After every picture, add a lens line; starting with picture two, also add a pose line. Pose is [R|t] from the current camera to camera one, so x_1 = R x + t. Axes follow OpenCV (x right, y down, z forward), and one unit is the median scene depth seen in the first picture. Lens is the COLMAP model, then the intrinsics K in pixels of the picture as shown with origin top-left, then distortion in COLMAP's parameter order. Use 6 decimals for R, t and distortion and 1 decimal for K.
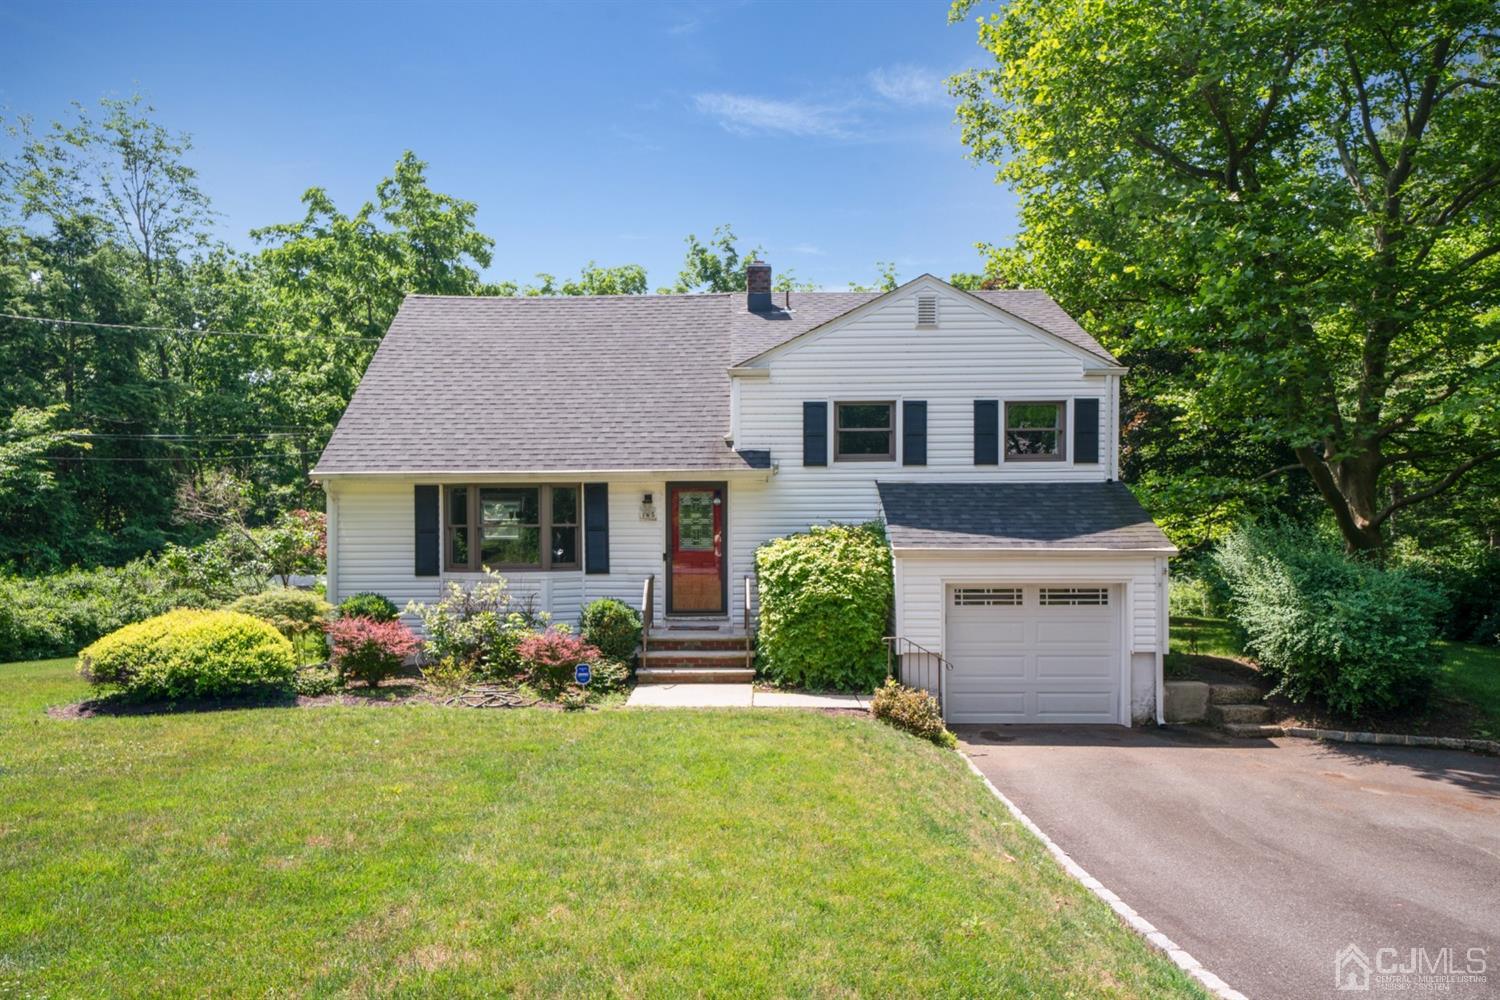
lens RADIAL K [[956.1, 0, 733.8], [0, 956.1, 520.0], [0, 0, 1]] dist [0.006322, 0.002165]
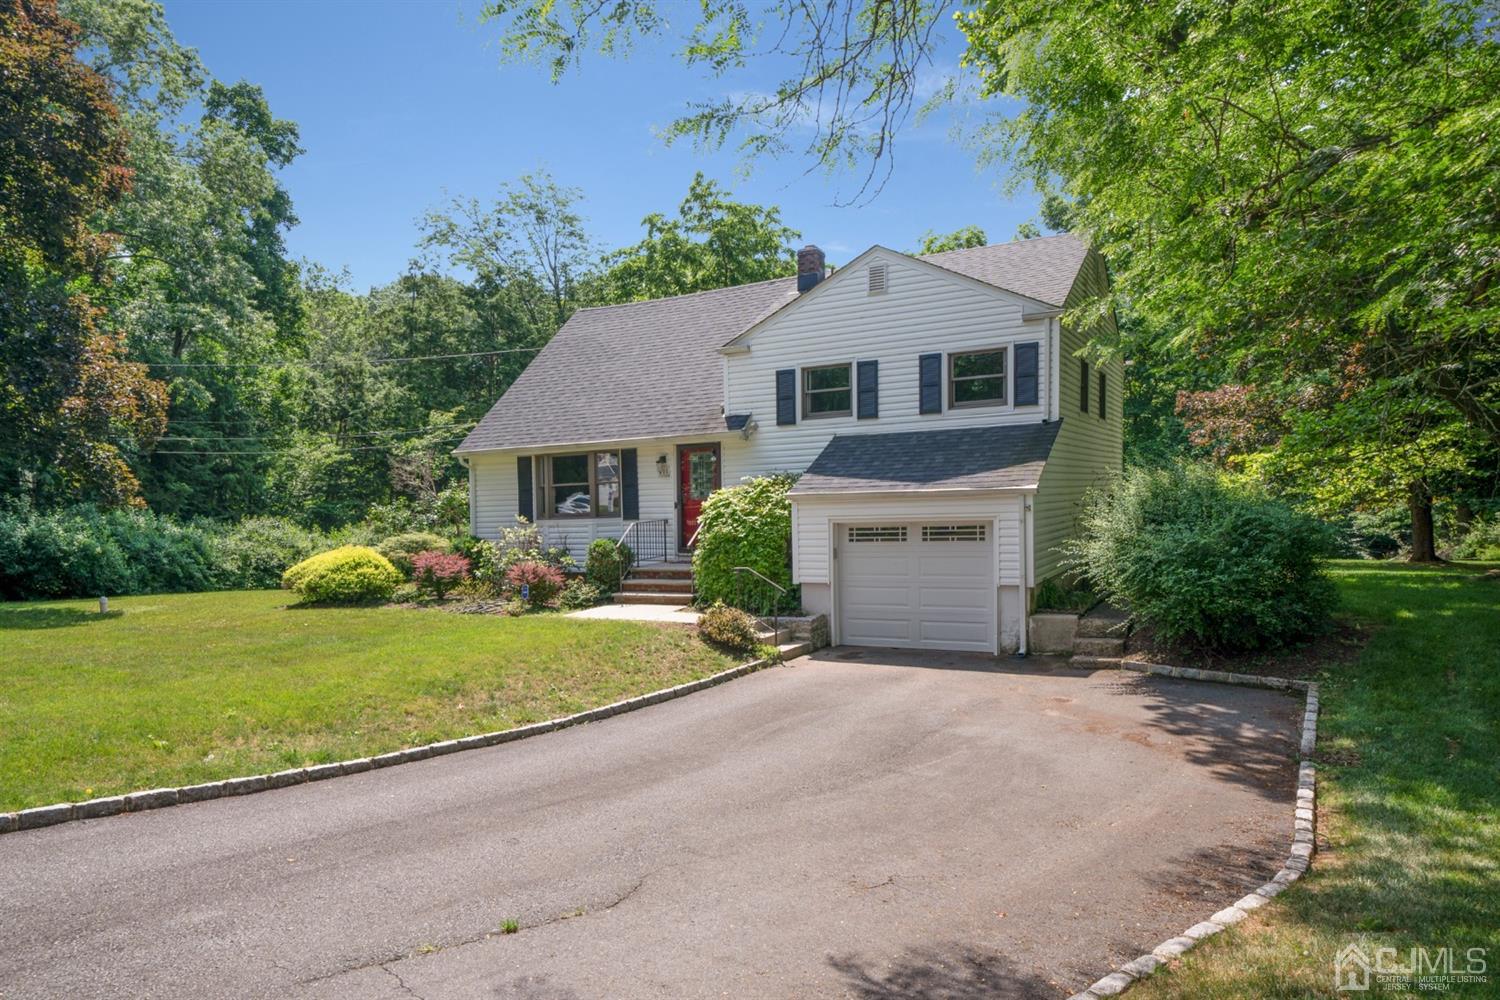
lens RADIAL K [[914.4, 0, 750.0], [0, 914.4, 500.0], [0, 0, 1]] dist [-0.003068, -0.000748]
pose [[0.894492, -0.025081, -0.446380, 0.544304], [0.038108, 0.999069, 0.020229, 0.010977], [0.445457, -0.035105, 0.894615, -0.023579]]
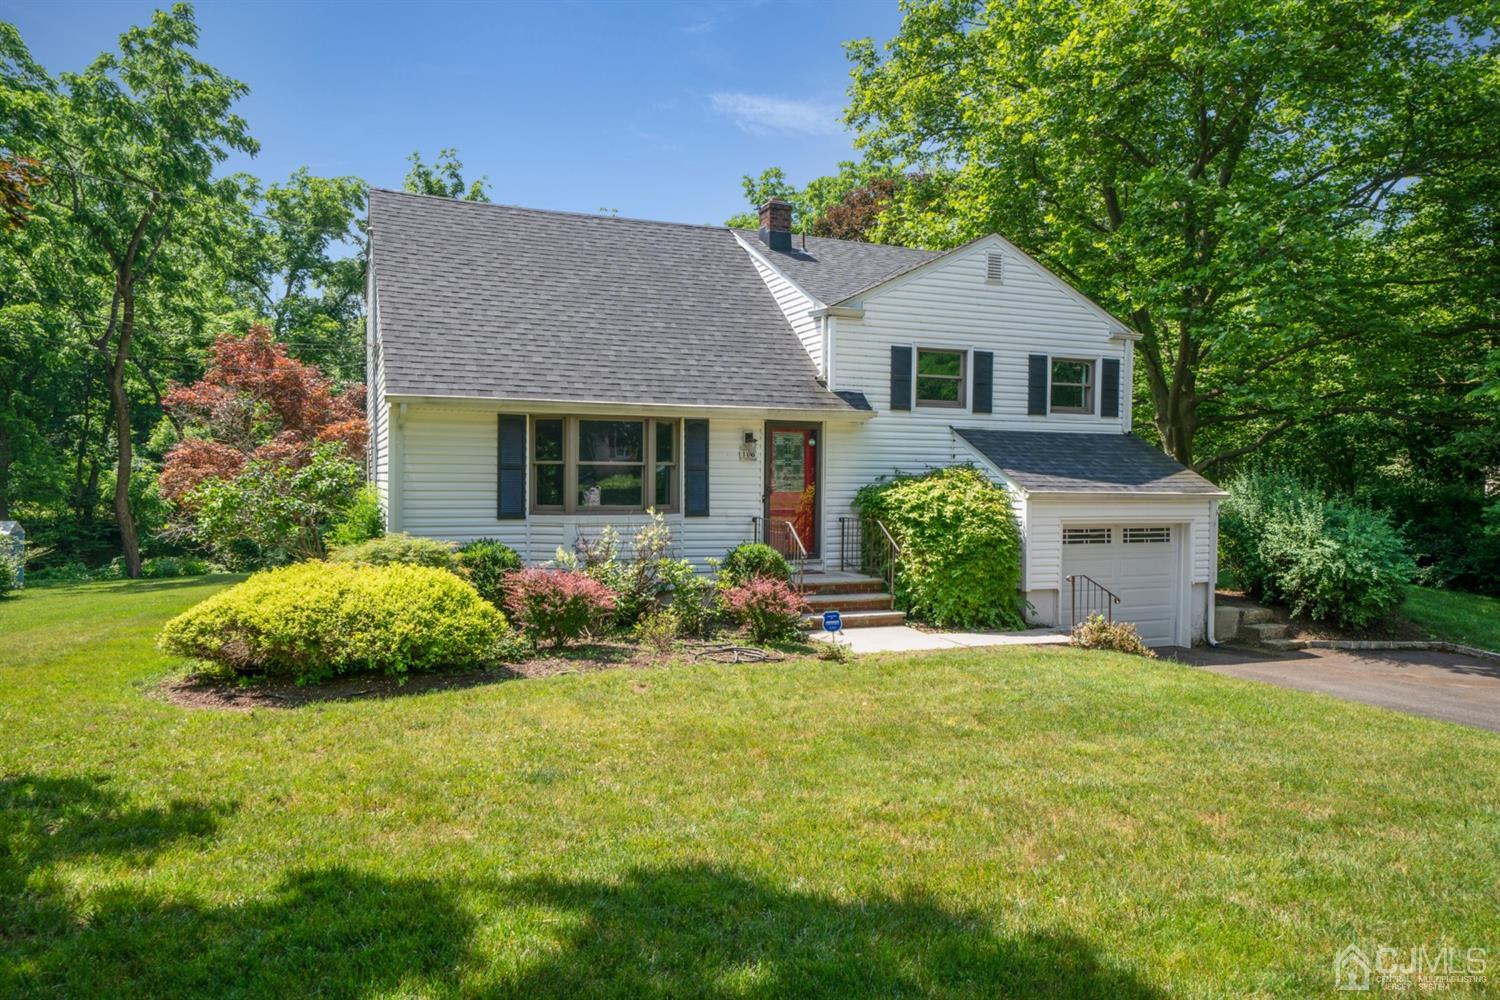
lens RADIAL K [[938.0, 0, 750.0], [0, 938.0, 500.0], [0, 0, 1]] dist [0.003799, 0.001202]
pose [[0.928983, 0.004148, 0.370098, -0.433323], [-0.017185, 0.999342, 0.031936, 0.009874], [-0.369722, -0.036028, 0.928444, 0.131876]]
